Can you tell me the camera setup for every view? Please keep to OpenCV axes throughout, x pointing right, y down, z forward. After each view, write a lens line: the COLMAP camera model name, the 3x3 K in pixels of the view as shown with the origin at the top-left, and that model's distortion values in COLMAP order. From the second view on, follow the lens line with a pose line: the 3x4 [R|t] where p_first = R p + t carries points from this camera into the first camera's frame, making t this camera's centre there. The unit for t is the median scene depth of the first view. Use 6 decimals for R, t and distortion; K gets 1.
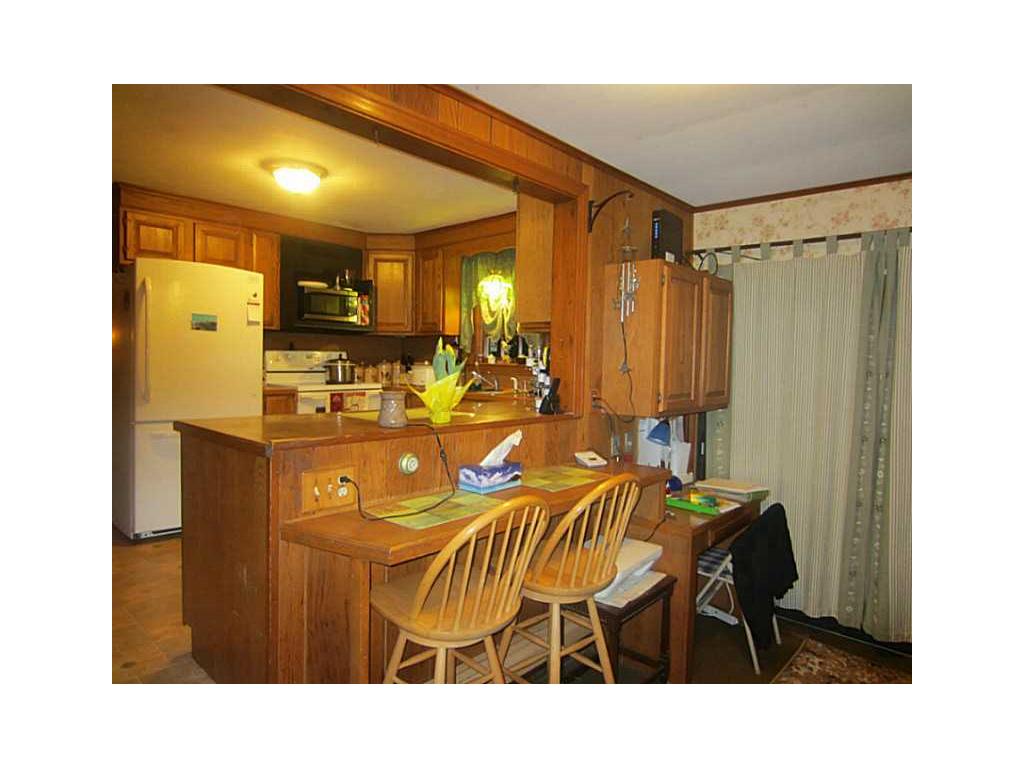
lens RADIAL K [[562.8, 0, 514.7], [0, 562.8, 382.7], [0, 0, 1]] dist [-0.024976, 0.003694]
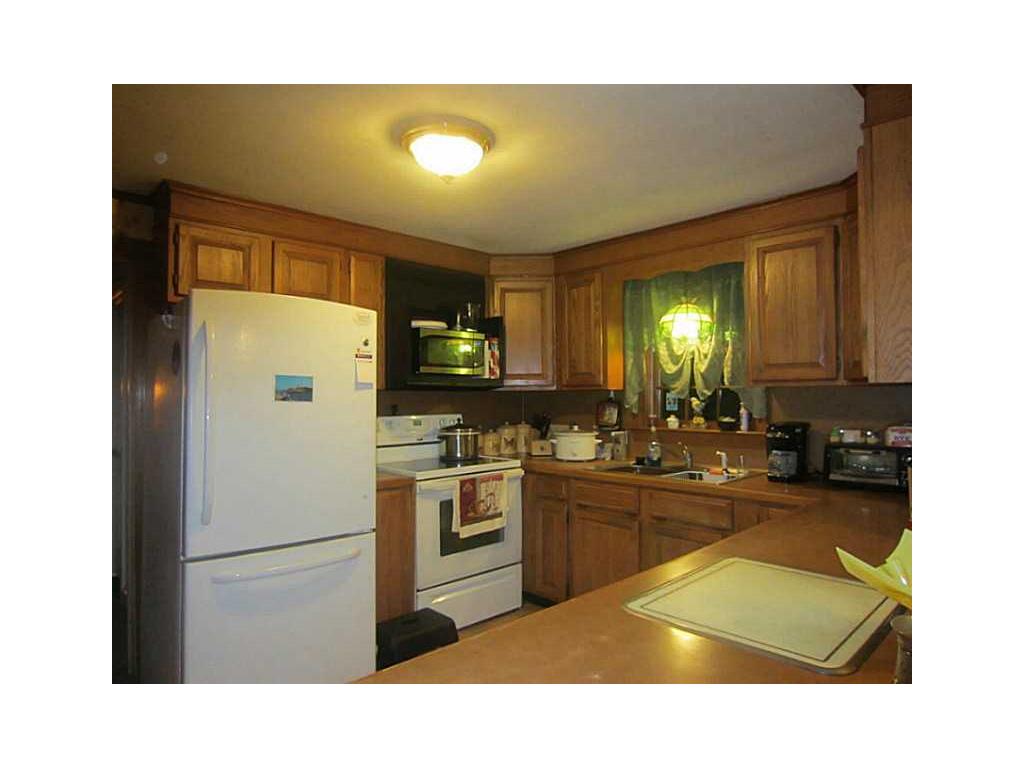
lens RADIAL K [[562.8, 0, 516.5], [0, 562.8, 383.7], [0, 0, 1]] dist [-0.024976, 0.003694]
pose [[0.997691, -0.023016, -0.063890, -0.196737], [0.018994, 0.997841, -0.062864, -0.050922], [0.065199, 0.061505, 0.995975, 0.285617]]
